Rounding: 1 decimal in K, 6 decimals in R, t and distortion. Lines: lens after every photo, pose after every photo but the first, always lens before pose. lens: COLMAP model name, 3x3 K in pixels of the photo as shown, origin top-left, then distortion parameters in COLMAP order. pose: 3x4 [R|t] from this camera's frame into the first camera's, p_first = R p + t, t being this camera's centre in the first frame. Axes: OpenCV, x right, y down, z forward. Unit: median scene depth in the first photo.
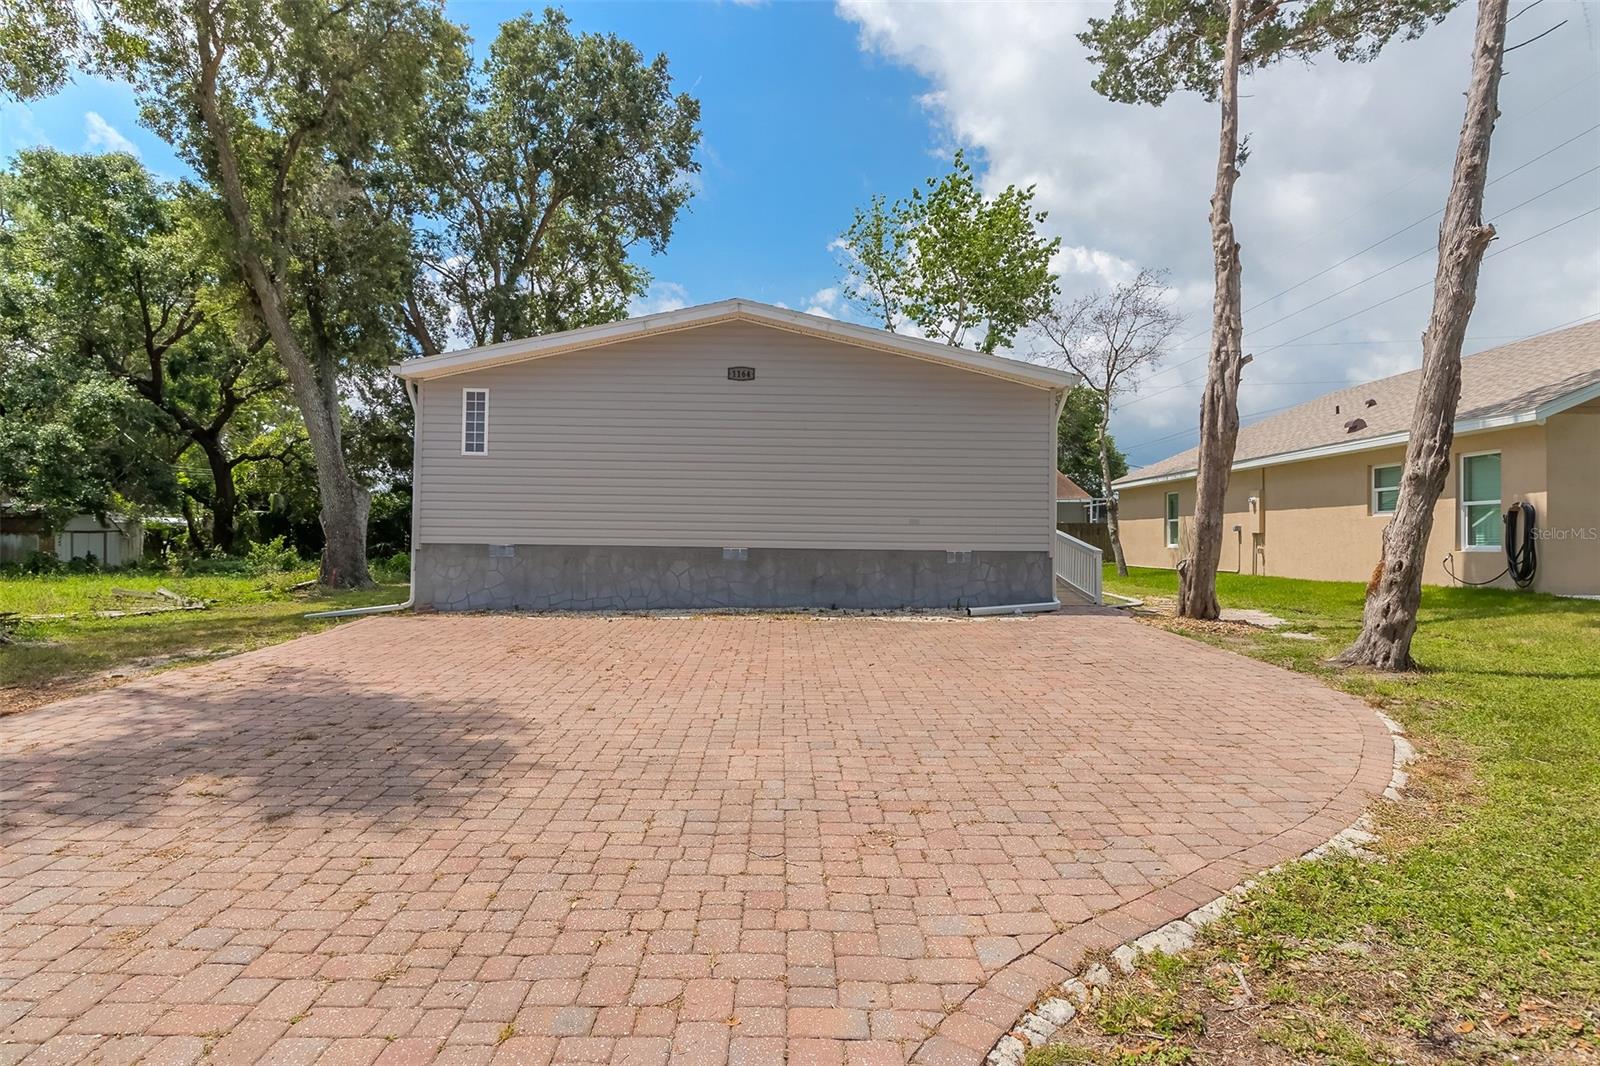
lens RADIAL K [[941.3, 0, 799.6], [0, 941.3, 536.0], [0, 0, 1]] dist [0.000199, 0.002801]
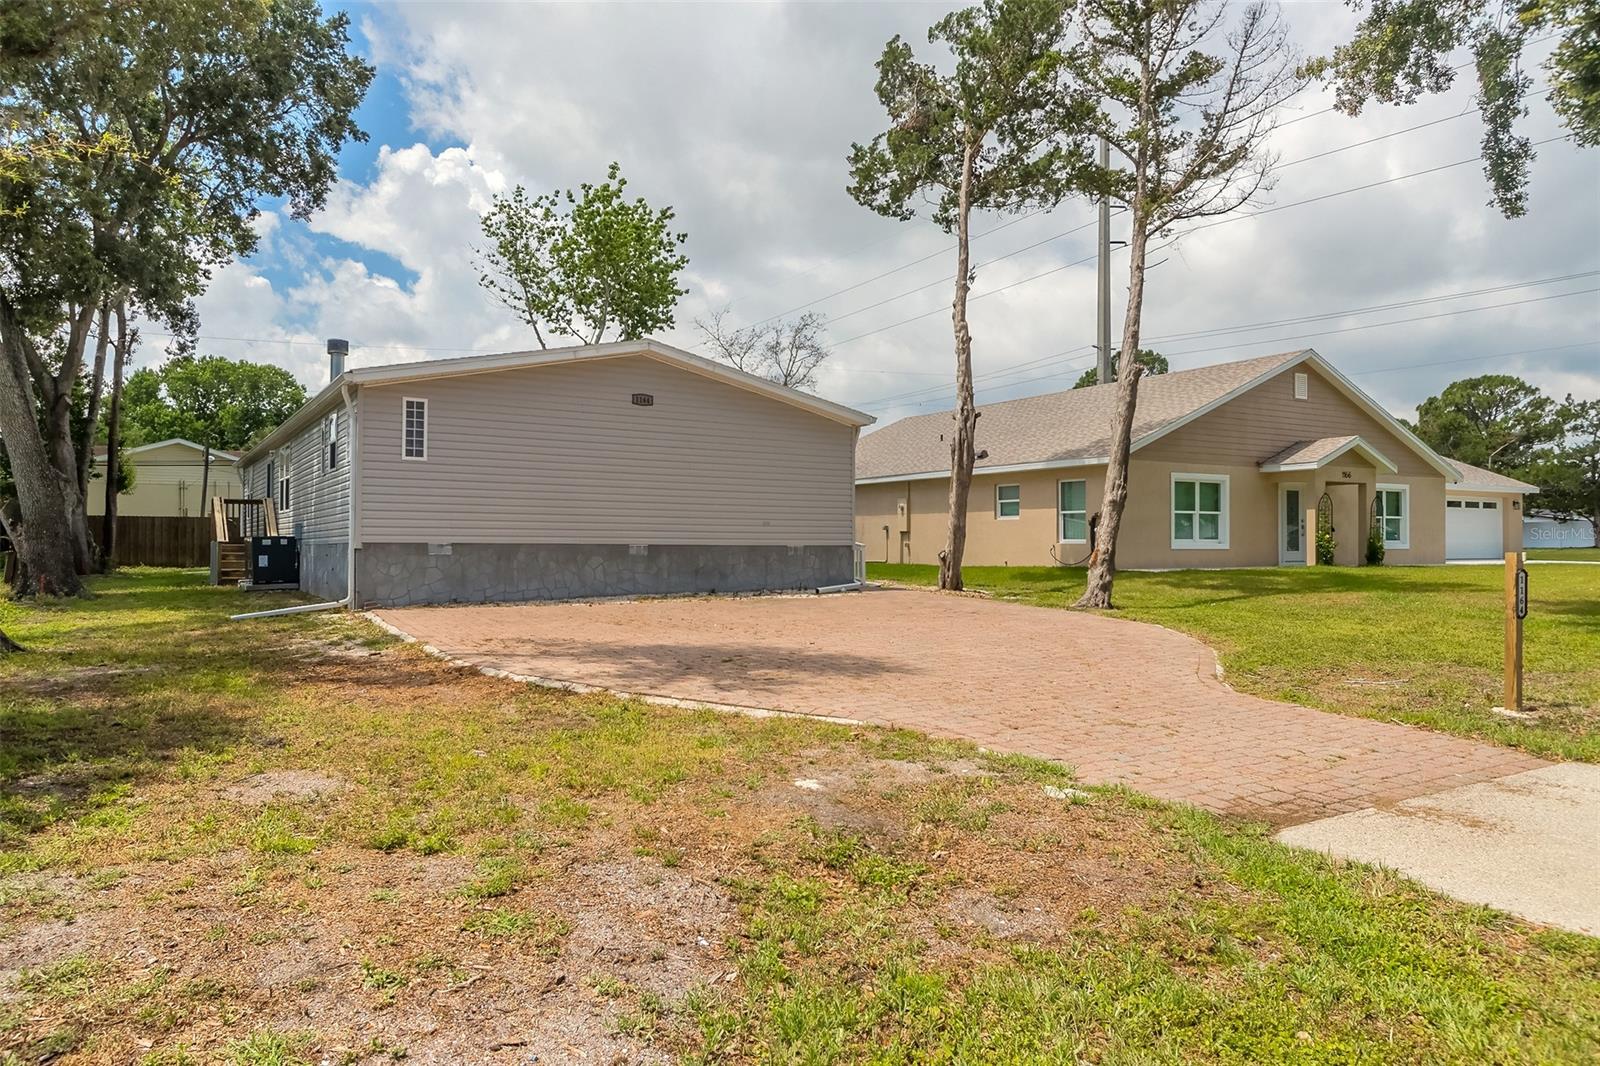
lens RADIAL K [[1131.3, 0, 800.7], [0, 1131.3, 532.7], [0, 0, 1]] dist [0.009924, 0.002323]
pose [[0.835660, -0.002114, 0.549243, -0.687672], [0.001991, 0.999998, 0.000819, -0.003561], [-0.549243, 0.000409, 0.835663, -0.318709]]
